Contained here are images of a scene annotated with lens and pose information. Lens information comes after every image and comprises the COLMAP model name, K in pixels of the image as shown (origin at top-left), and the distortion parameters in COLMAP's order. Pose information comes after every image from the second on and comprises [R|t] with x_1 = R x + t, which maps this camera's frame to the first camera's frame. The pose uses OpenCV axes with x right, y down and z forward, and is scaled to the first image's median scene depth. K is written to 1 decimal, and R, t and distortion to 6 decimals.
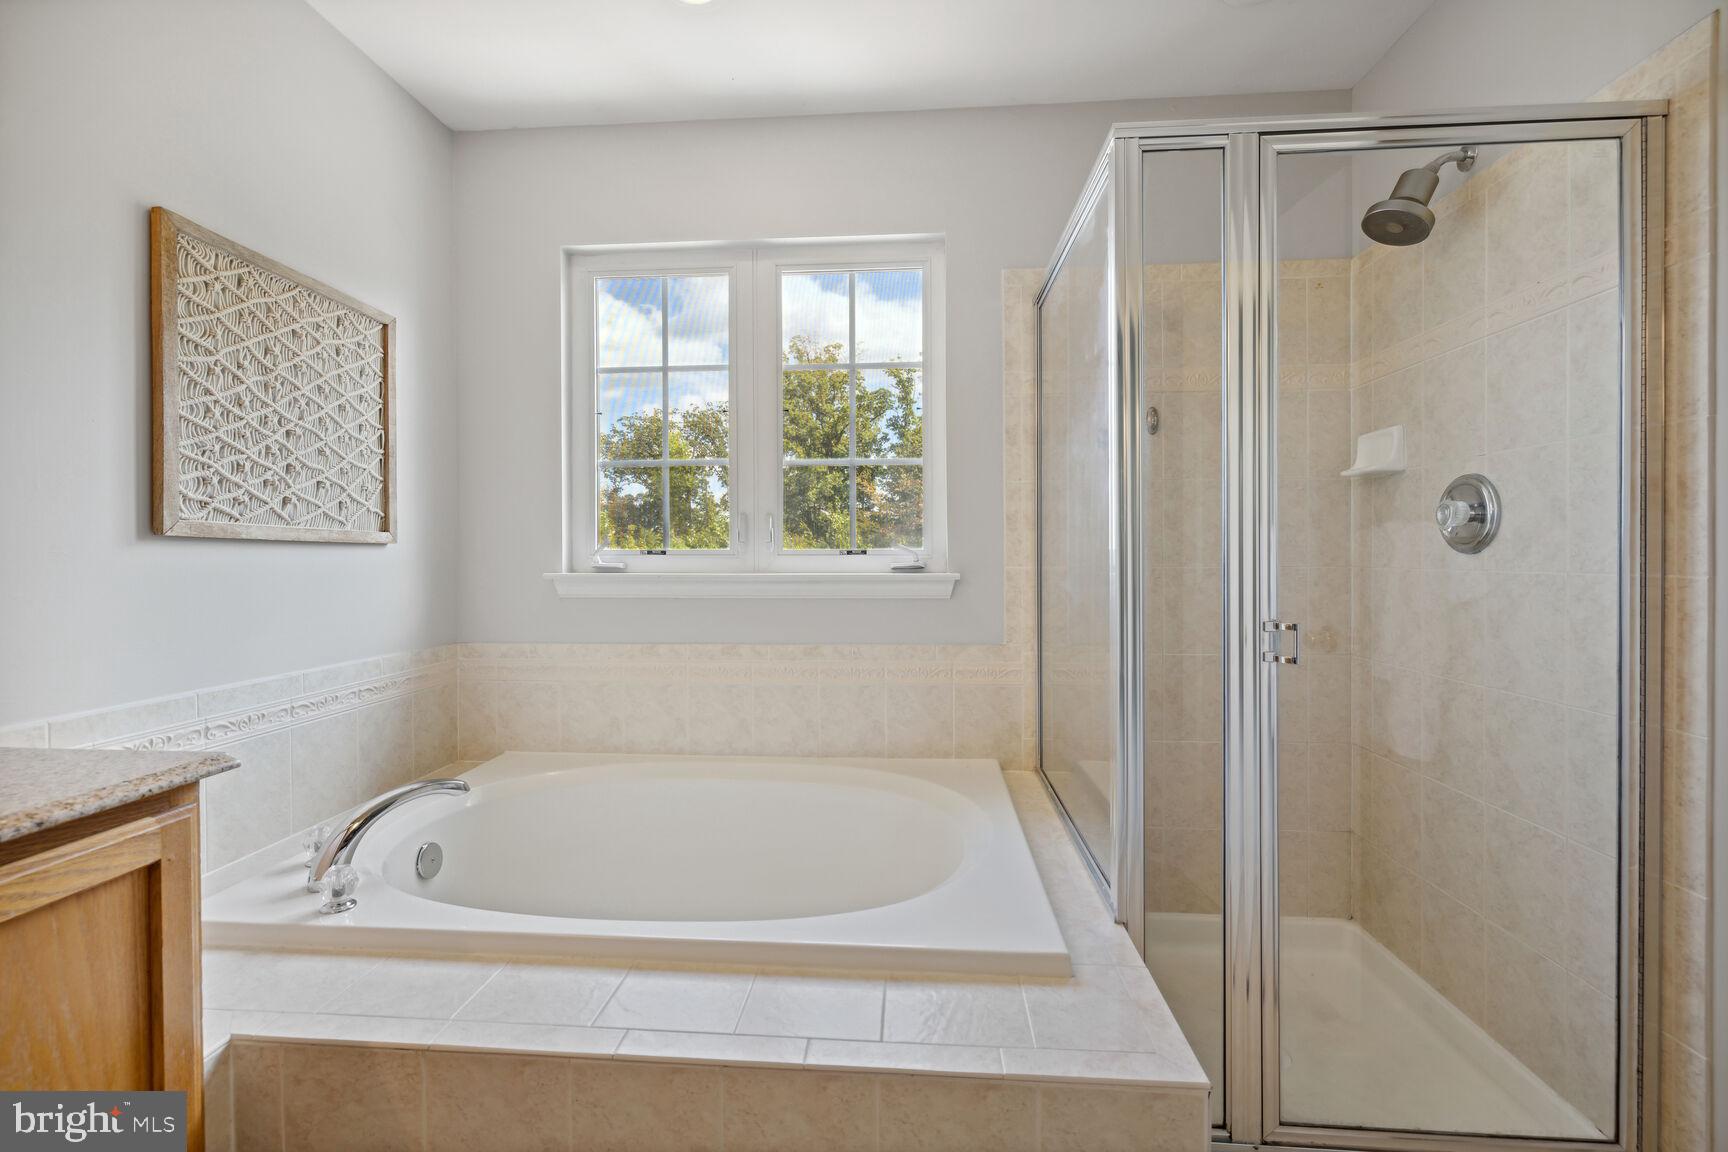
lens RADIAL K [[744.4, 0, 867.7], [0, 744.4, 560.3], [0, 0, 1]] dist [0.001595, 0.000316]
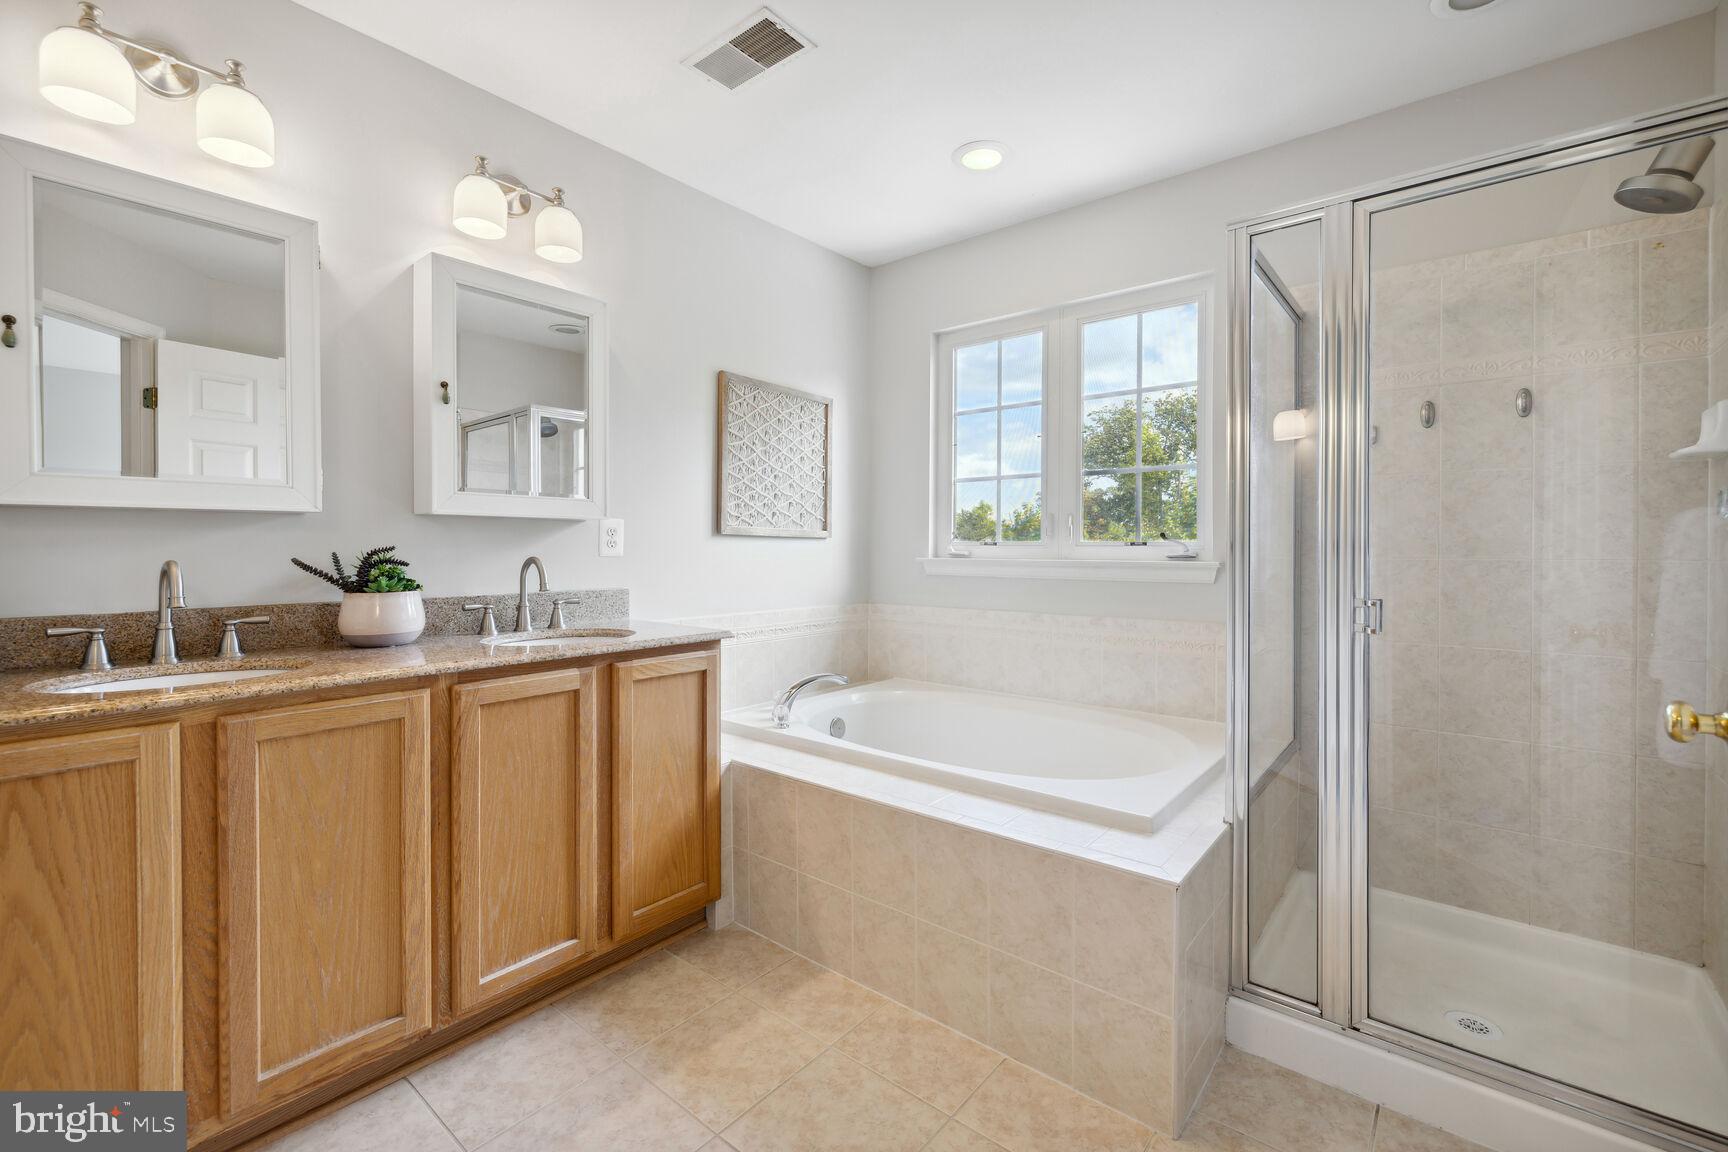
lens RADIAL K [[732.4, 0, 862.3], [0, 732.4, 545.1], [0, 0, 1]] dist [0.001839, 0.000338]
pose [[0.819273, 0.002207, -0.573399, 0.382337], [-0.009347, 0.999911, -0.009506, 0.009074], [0.573327, 0.013148, 0.819221, -0.305513]]
